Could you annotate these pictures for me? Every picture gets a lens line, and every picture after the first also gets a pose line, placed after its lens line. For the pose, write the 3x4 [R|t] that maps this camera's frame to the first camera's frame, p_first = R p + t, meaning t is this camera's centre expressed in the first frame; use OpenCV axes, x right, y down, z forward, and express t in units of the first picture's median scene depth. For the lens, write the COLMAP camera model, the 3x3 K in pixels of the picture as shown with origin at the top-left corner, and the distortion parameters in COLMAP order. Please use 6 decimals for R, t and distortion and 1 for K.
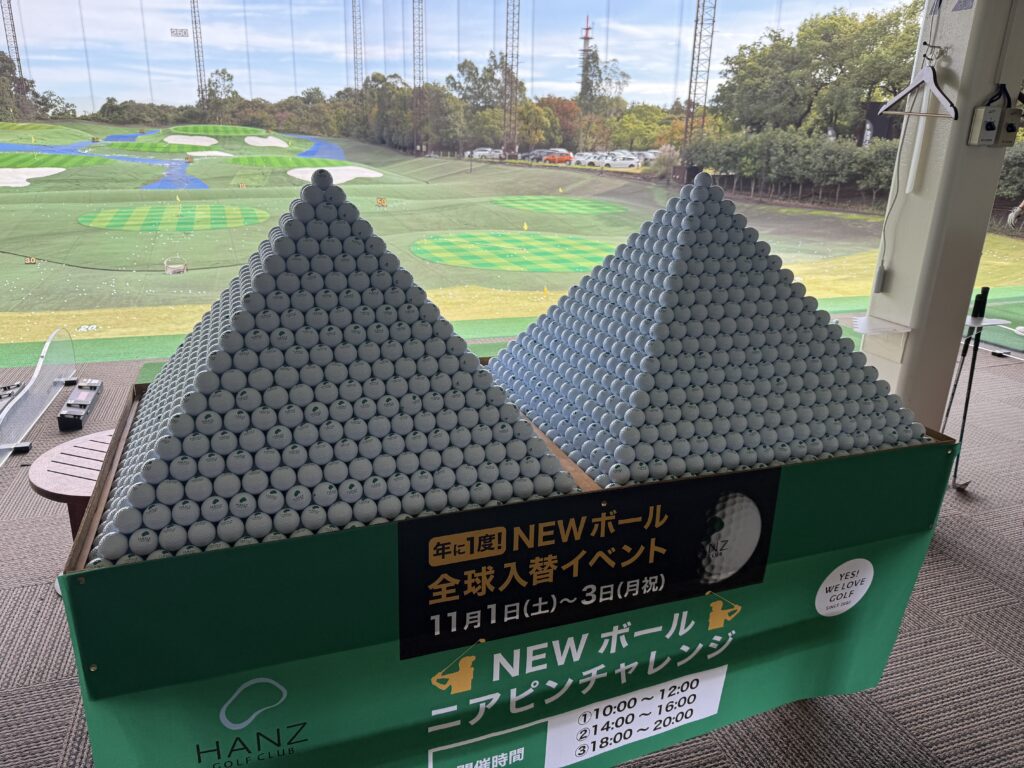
lens RADIAL K [[724.1, 0, 512.1], [0, 724.1, 385.6], [0, 0, 1]] dist [0.037174, -0.047383]
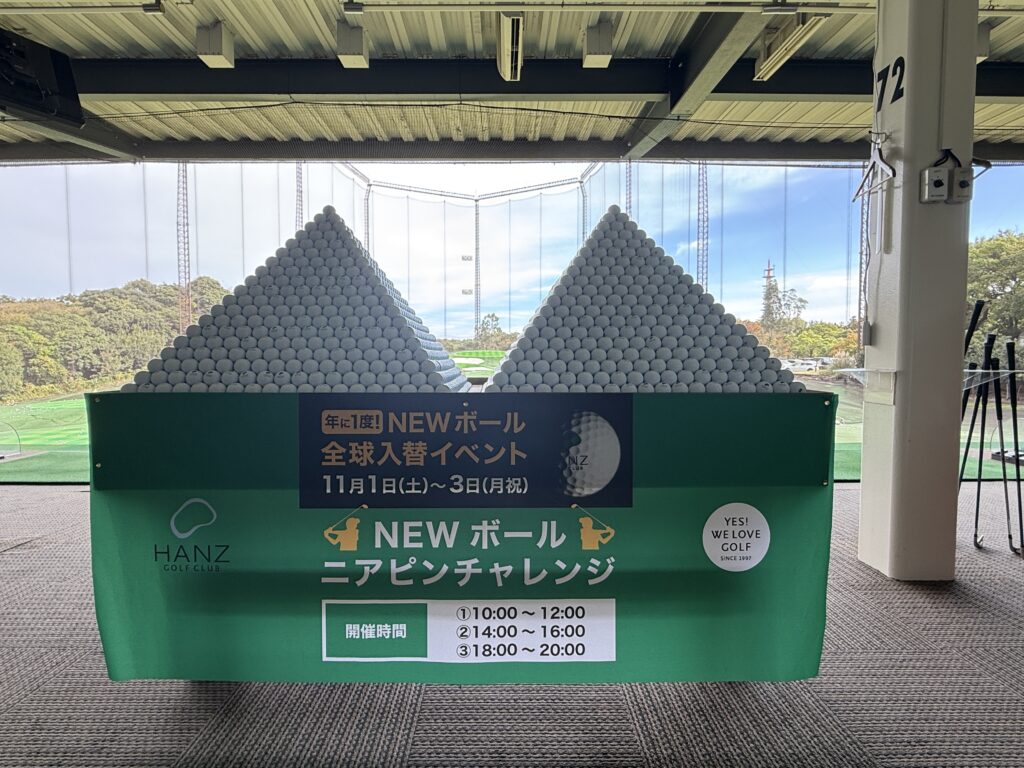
lens RADIAL K [[585.0, 0, 506.7], [0, 585.0, 382.9], [0, 0, 1]] dist [-0.015250, 0.020485]
pose [[0.946123, -0.012724, -0.323557, 0.506334], [-0.077927, 0.960913, -0.265657, 0.379107], [0.314290, 0.276558, 0.908151, 0.085920]]
